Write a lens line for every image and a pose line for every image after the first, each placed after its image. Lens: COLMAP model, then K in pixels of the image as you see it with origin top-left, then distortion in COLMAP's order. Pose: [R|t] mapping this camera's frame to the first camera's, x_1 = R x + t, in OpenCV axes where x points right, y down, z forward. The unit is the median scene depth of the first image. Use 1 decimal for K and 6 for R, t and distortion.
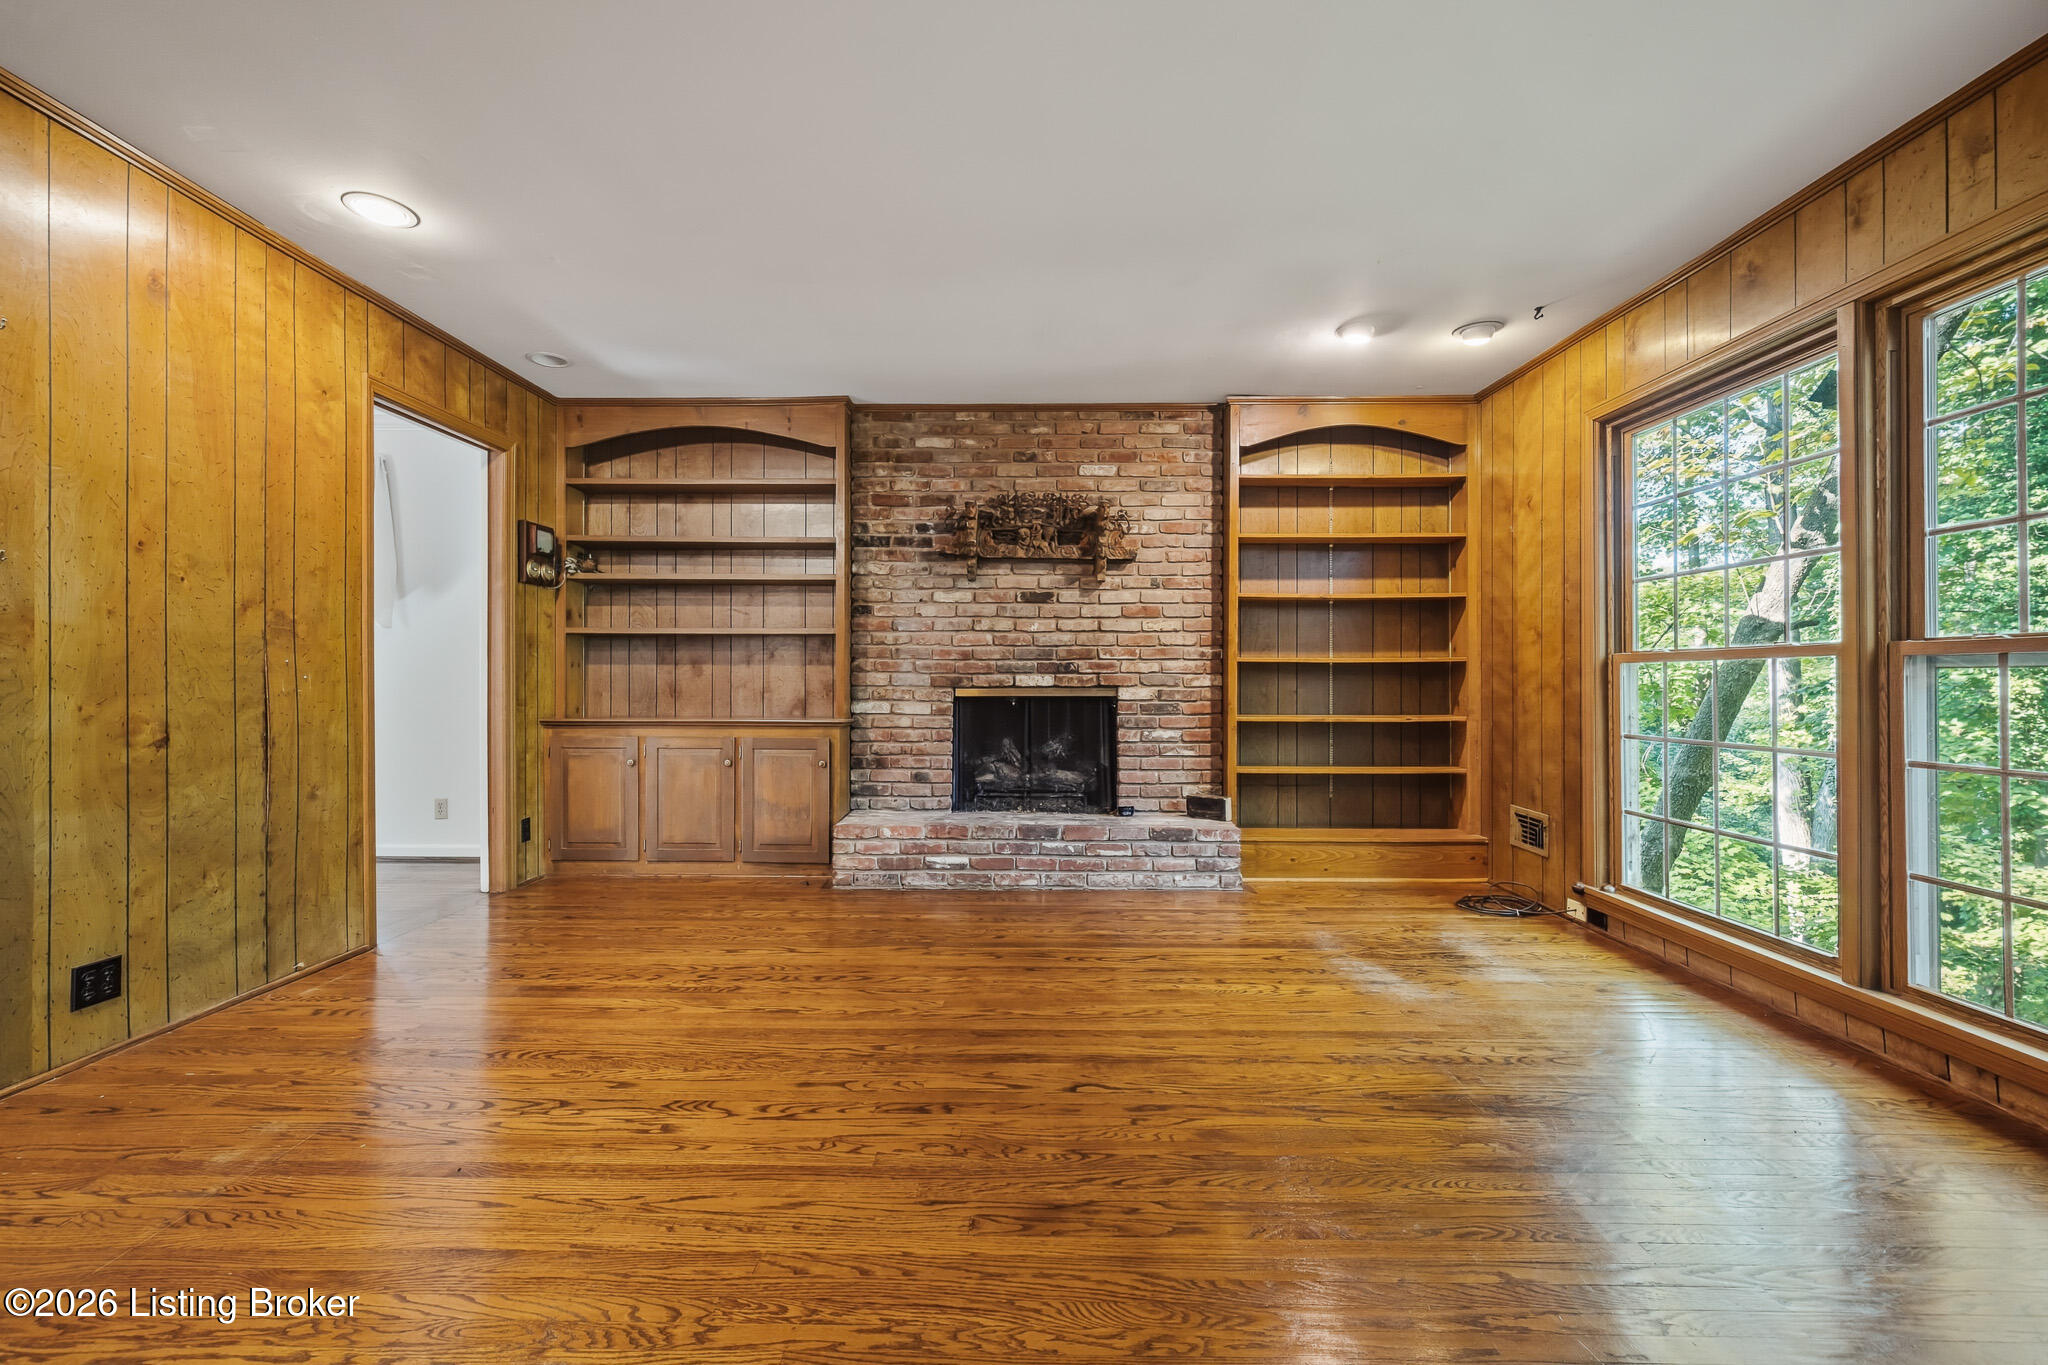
lens RADIAL K [[813.0, 0, 1025.6], [0, 813.0, 678.6], [0, 0, 1]] dist [-0.003831, -0.000274]
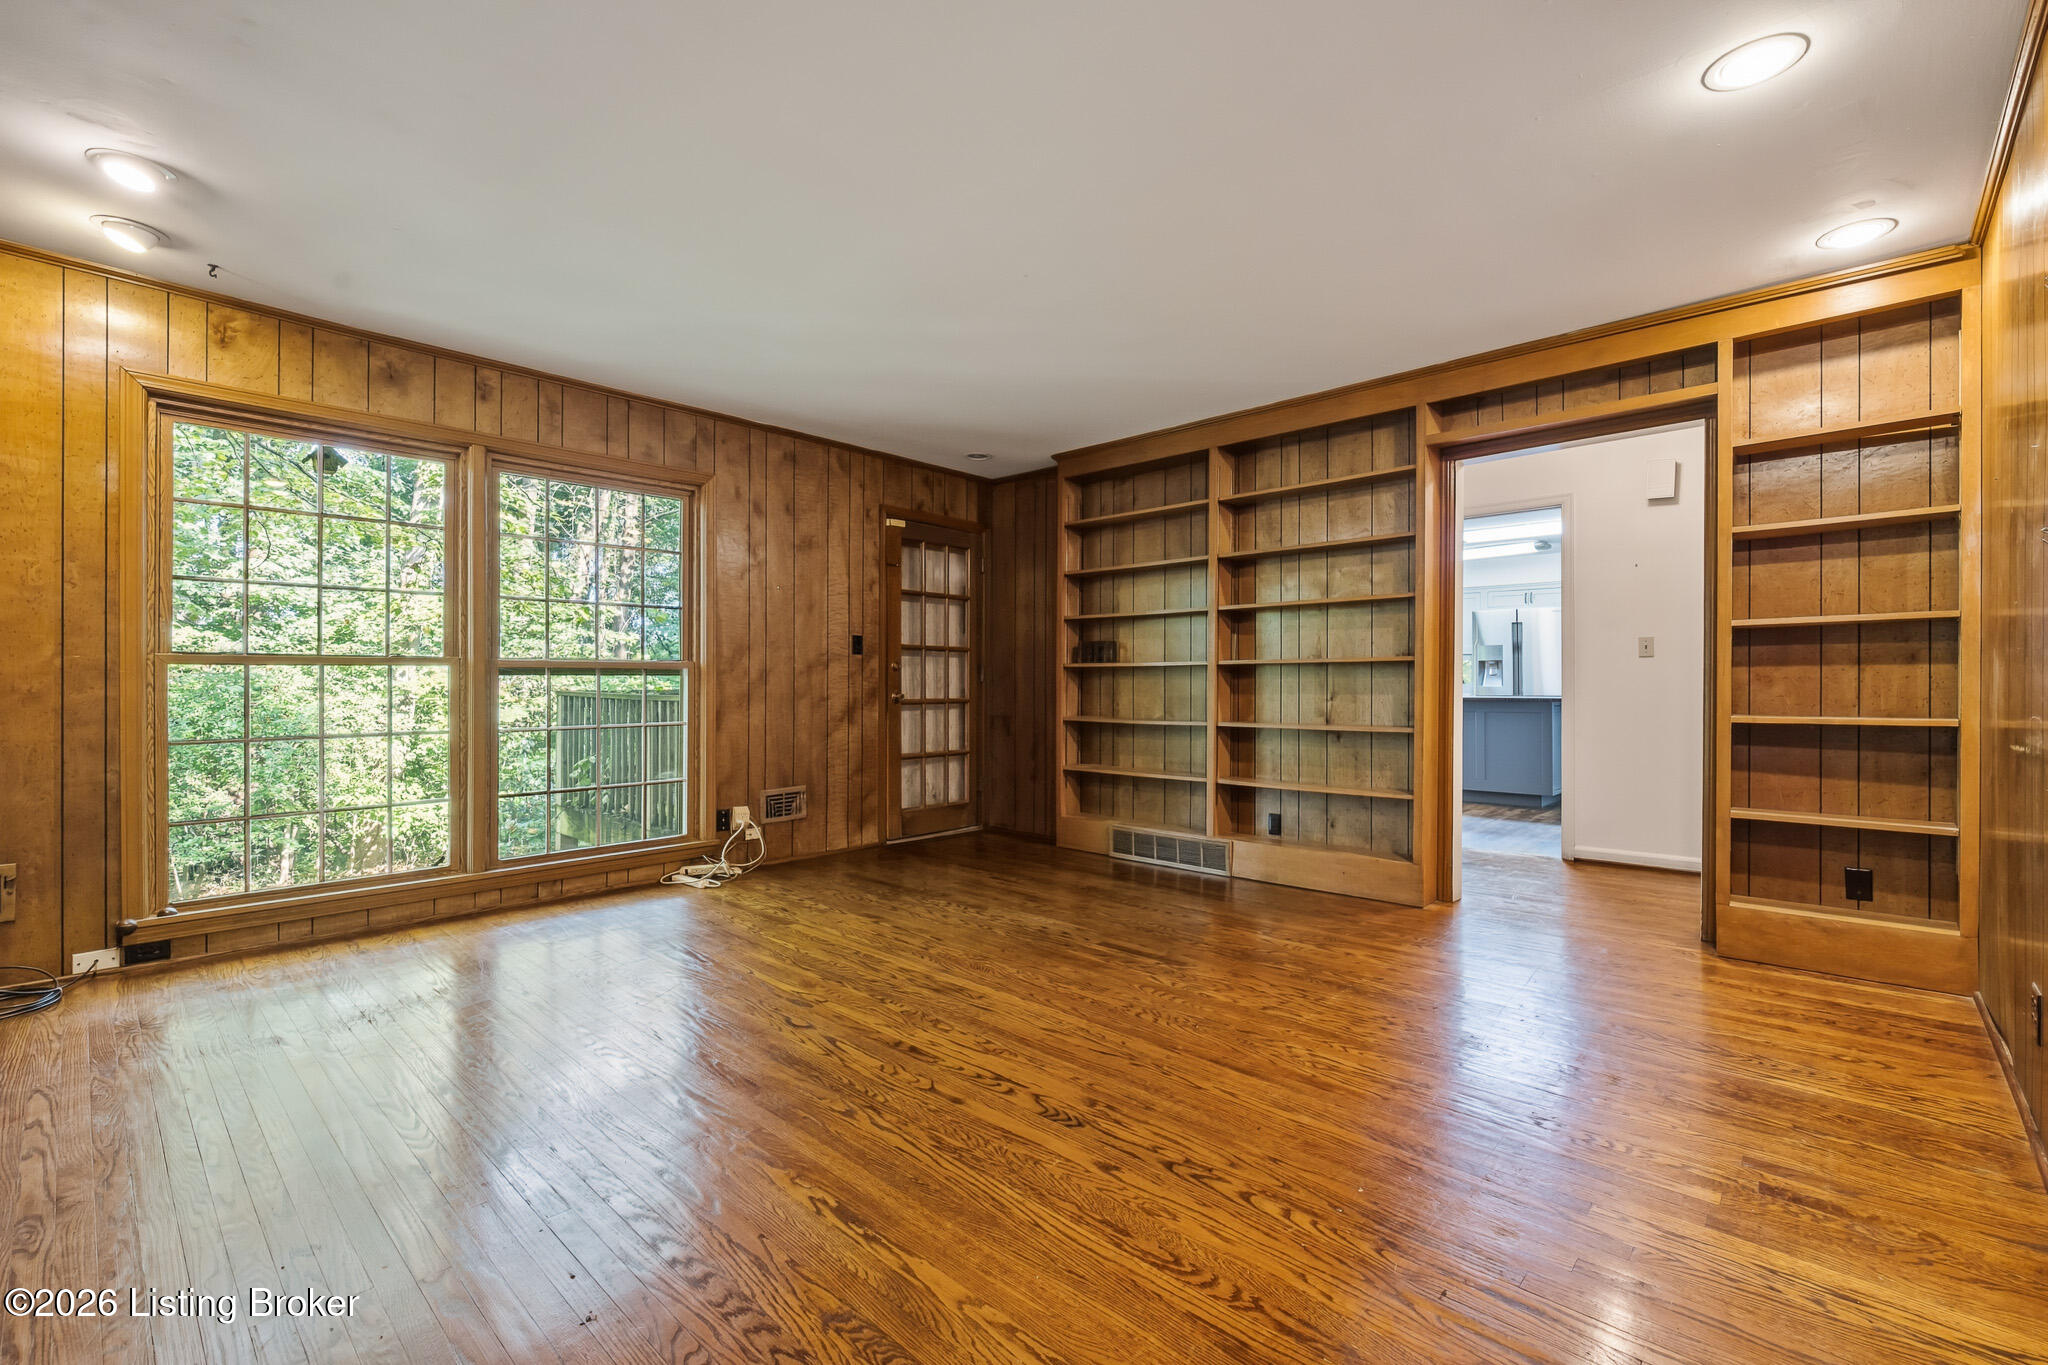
lens RADIAL K [[863.5, 0, 1029.1], [0, 863.5, 679.7], [0, 0, 1]] dist [0.000918, 0.000149]
pose [[-0.731337, -0.003120, 0.682009, -1.105906], [-0.002309, 0.999995, 0.002099, -0.008176], [-0.682012, -0.000040, -0.731341, 1.805222]]
